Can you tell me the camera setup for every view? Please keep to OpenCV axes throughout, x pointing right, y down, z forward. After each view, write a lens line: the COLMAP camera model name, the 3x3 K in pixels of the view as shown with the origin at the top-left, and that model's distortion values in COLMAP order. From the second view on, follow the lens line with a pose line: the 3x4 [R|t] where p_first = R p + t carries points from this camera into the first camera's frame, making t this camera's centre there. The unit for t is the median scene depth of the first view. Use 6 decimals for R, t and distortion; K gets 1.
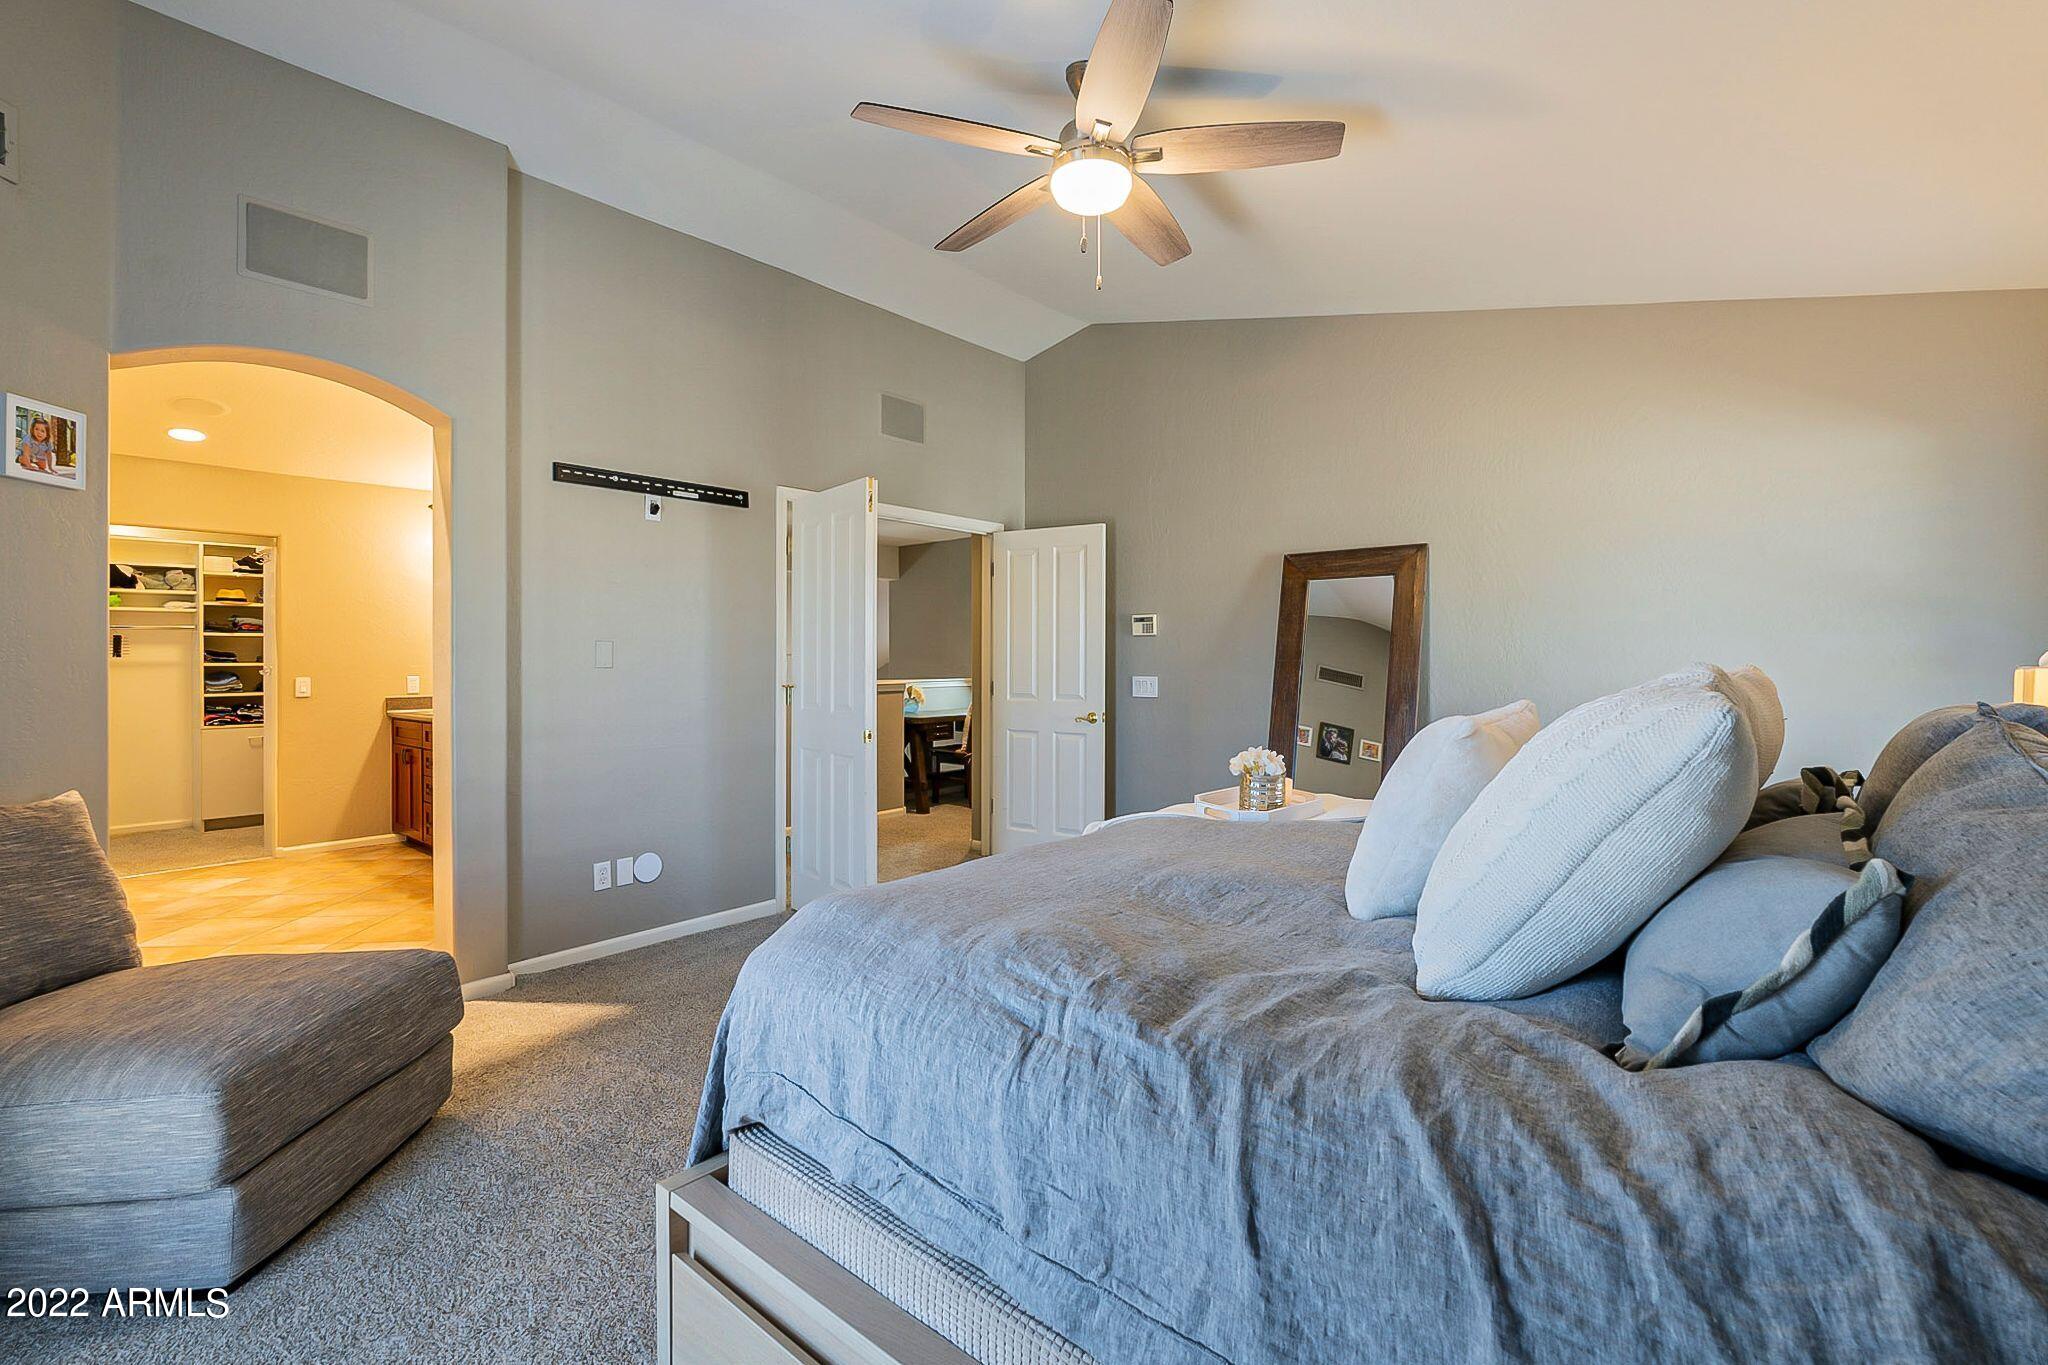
lens RADIAL K [[908.9, 0, 1023.3], [0, 908.9, 678.3], [0, 0, 1]] dist [0.000119, 0.000082]
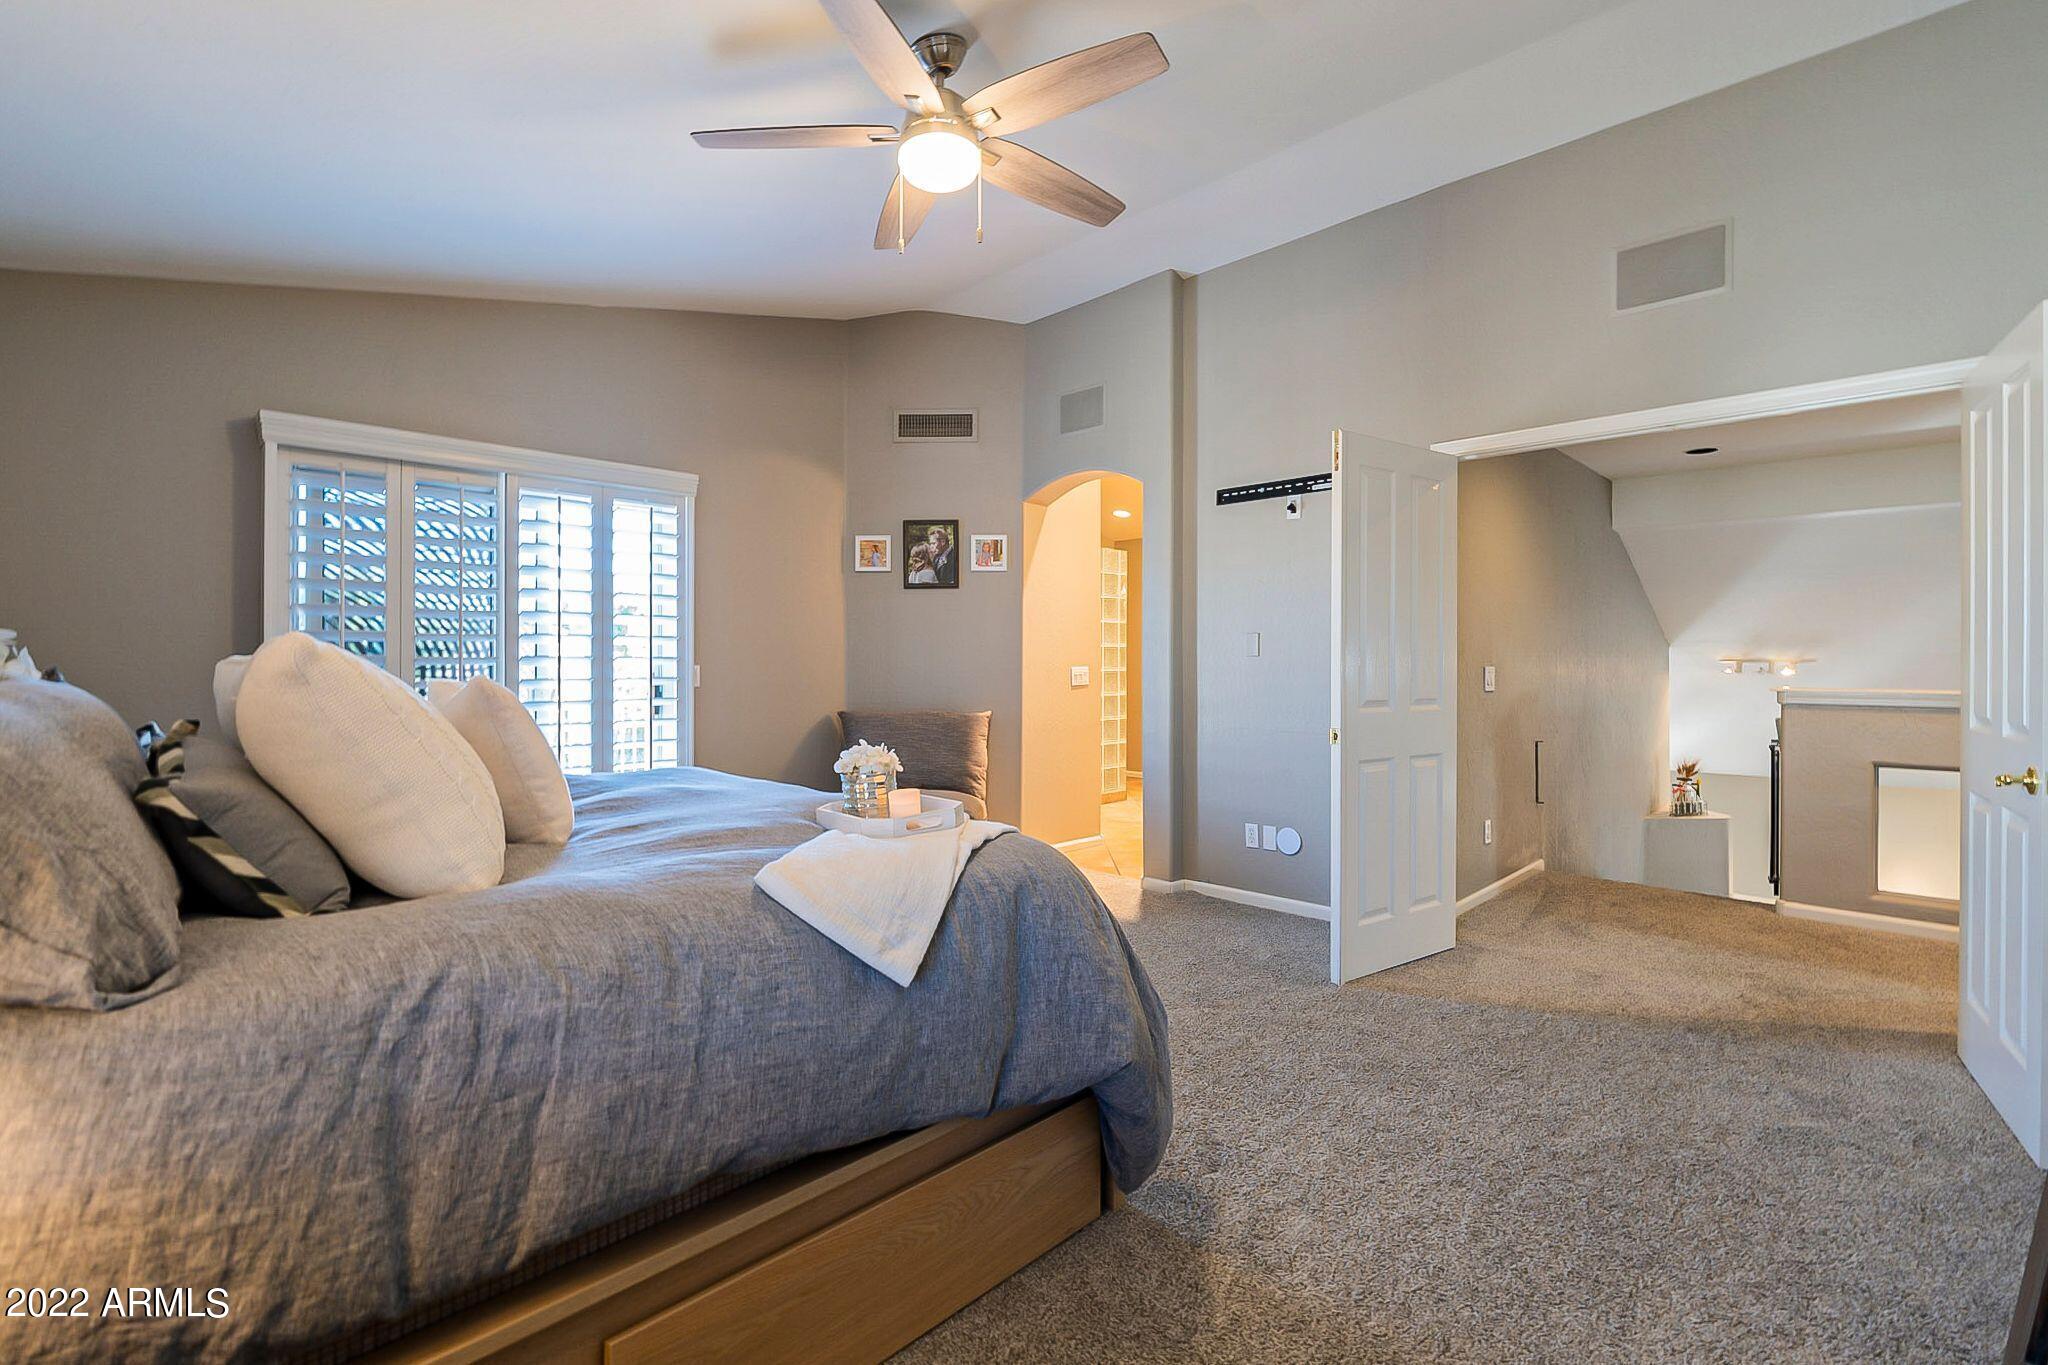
lens RADIAL K [[908.9, 0, 1023.3], [0, 908.9, 678.3], [0, 0, 1]] dist [0.000119, 0.000082]
pose [[-0.056193, 0.015762, -0.998295, 0.732150], [-0.020936, 0.999637, 0.016961, 0.003140], [0.998200, 0.021853, -0.055843, 0.796631]]
